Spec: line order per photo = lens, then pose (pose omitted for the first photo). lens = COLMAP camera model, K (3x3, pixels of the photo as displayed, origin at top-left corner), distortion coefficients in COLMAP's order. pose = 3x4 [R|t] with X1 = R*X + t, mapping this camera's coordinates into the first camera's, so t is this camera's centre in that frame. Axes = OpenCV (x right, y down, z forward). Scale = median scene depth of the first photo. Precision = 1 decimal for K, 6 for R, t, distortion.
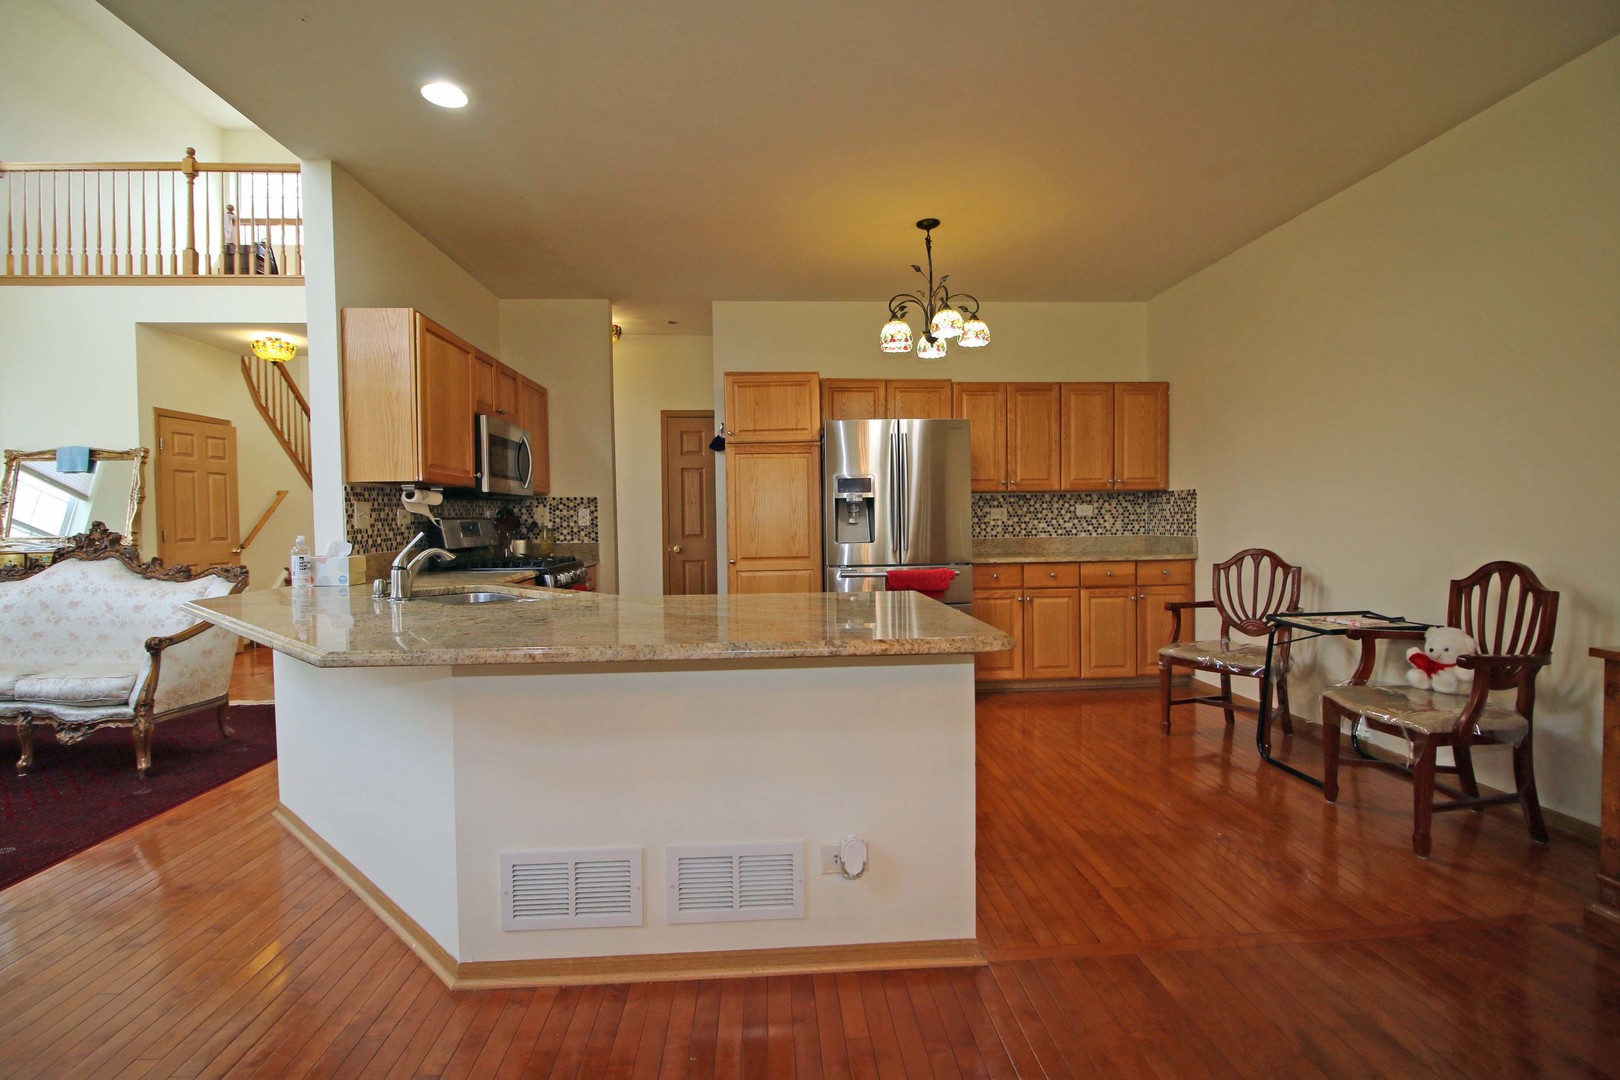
lens RADIAL K [[744.6, 0, 806.3], [0, 744.6, 533.3], [0, 0, 1]] dist [-0.018029, -0.000918]
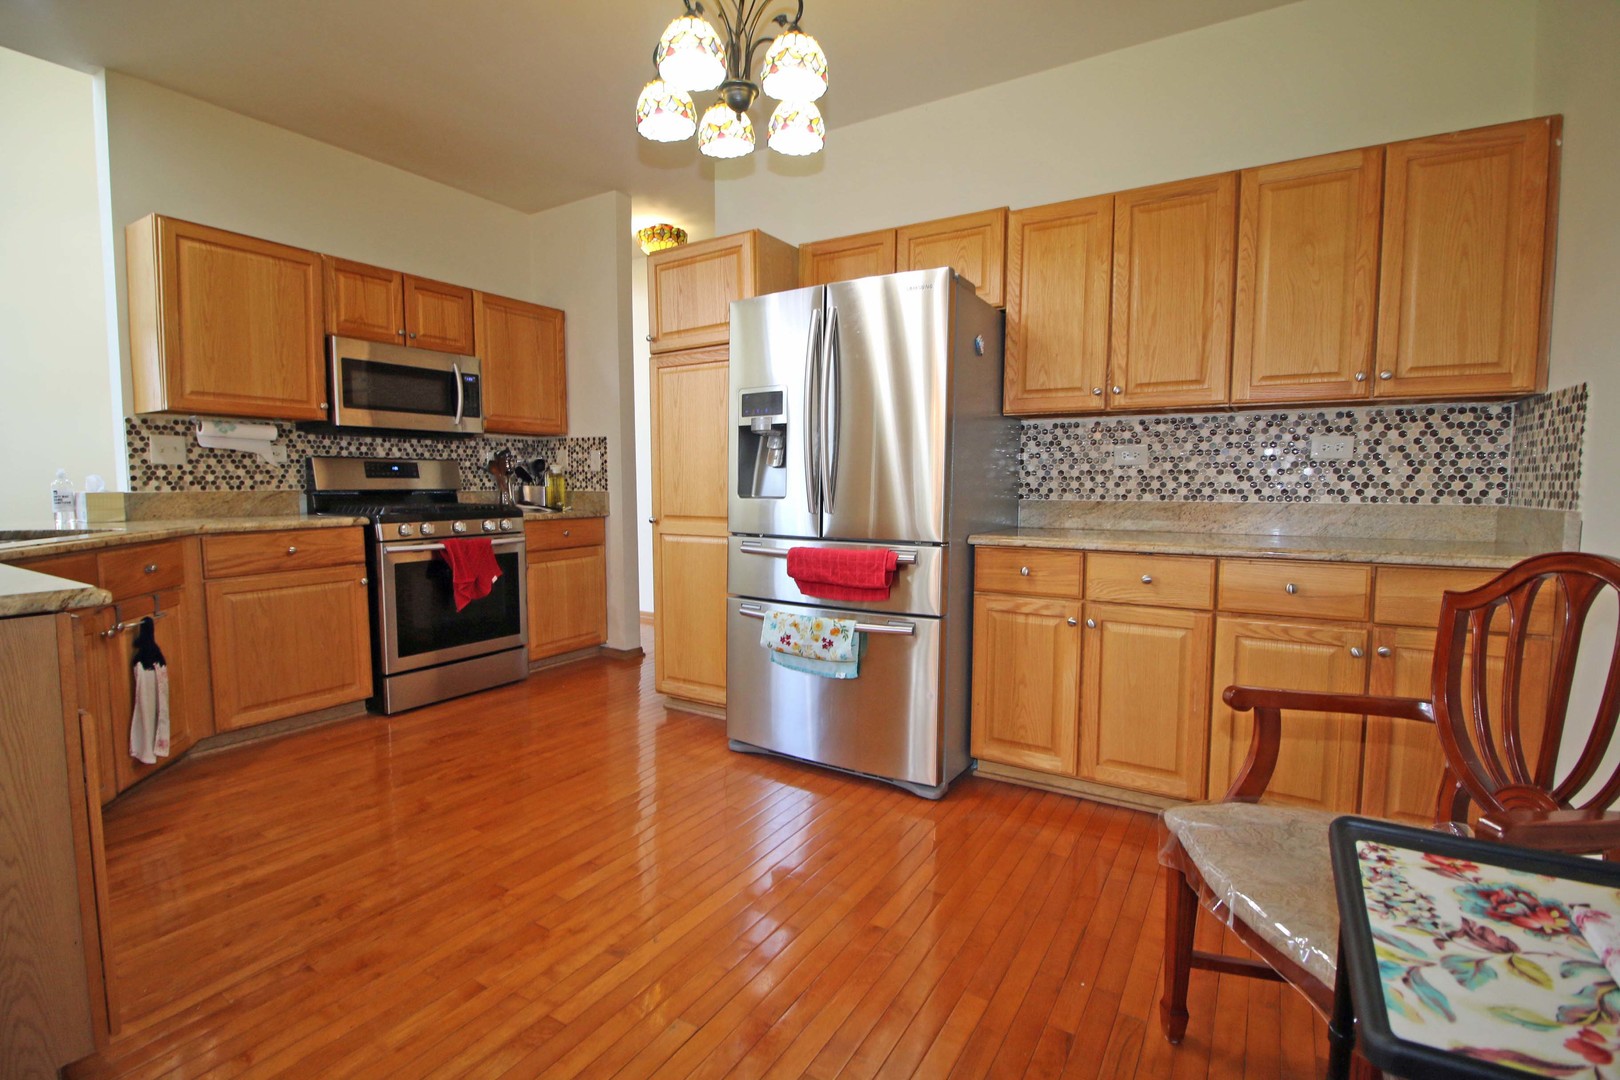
lens RADIAL K [[744.6, 0, 810.8], [0, 744.6, 537.4], [0, 0, 1]] dist [-0.018029, -0.000918]
pose [[0.819123, 0.058674, -0.570609, 0.394045], [-0.024693, 0.997440, 0.067116, 0.002628], [0.573086, -0.040886, 0.818474, 0.450614]]
